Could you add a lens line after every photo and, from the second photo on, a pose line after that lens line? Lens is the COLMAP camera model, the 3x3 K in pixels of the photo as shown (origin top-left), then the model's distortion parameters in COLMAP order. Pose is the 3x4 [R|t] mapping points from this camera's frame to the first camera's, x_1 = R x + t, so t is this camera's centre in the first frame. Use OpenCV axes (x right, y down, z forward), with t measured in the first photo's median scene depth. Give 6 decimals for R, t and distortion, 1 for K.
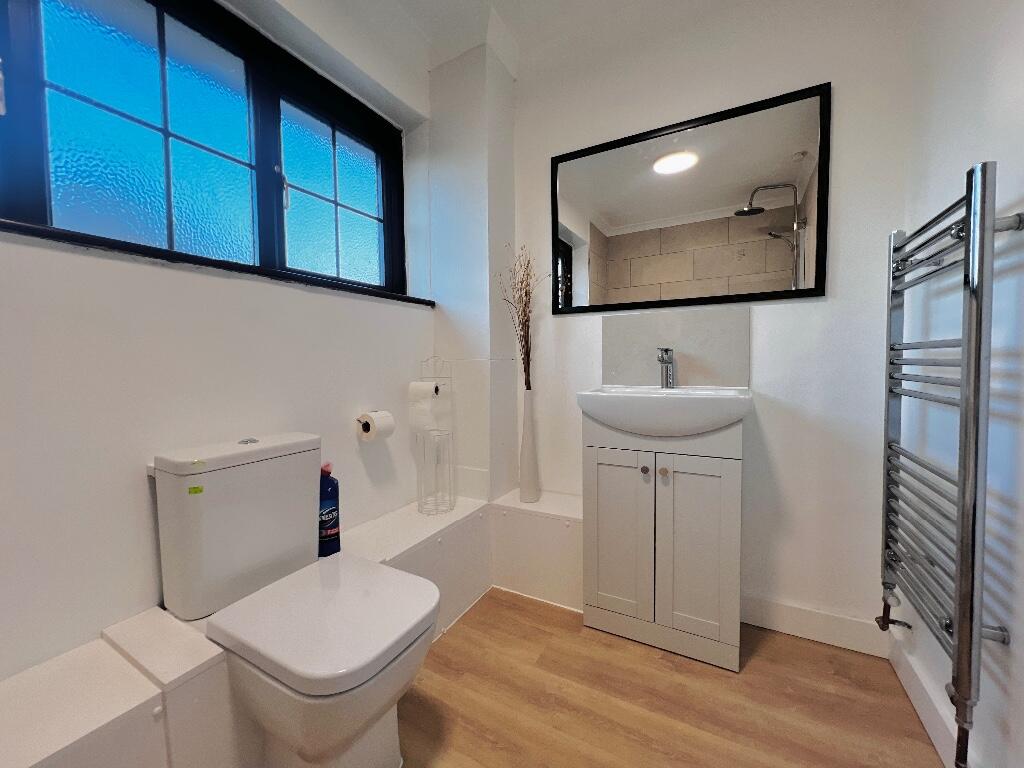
lens RADIAL K [[410.0, 0, 510.1], [0, 410.0, 382.1], [0, 0, 1]] dist [-0.001564, -0.000347]
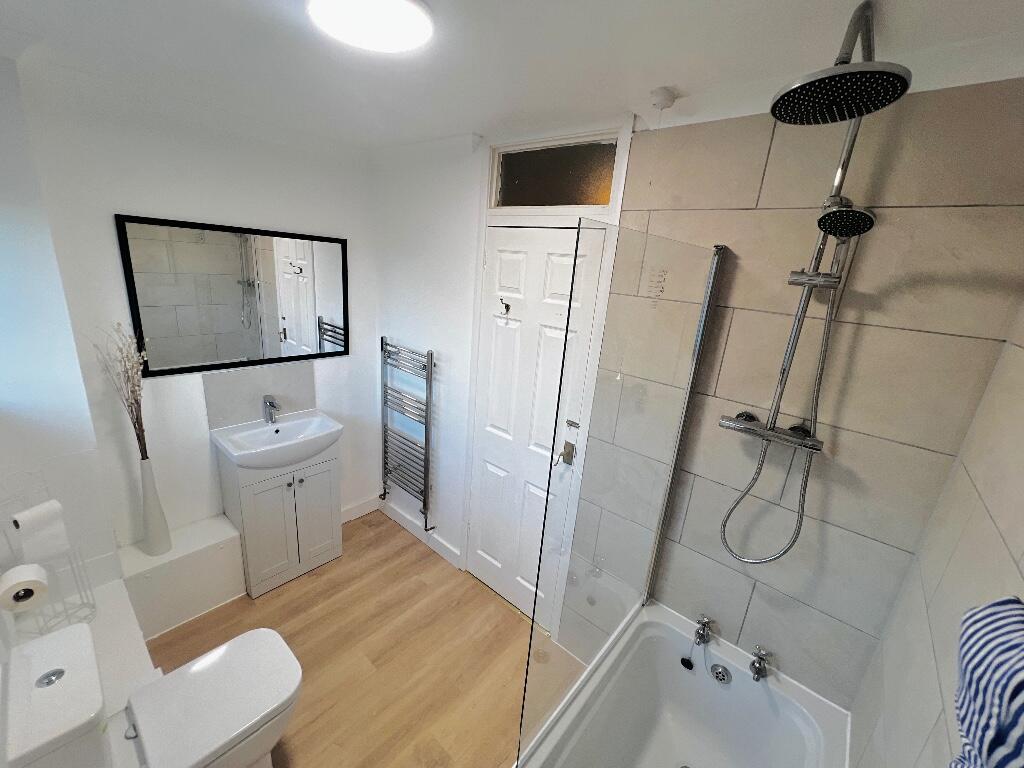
lens RADIAL K [[413.9, 0, 509.3], [0, 413.9, 383.2], [0, 0, 1]] dist [-0.013795, -0.000190]
pose [[0.202969, -0.255358, 0.945302, -0.953759], [-0.043458, 0.962096, 0.269226, -0.664098], [-0.978220, -0.095726, 0.184178, -0.081581]]
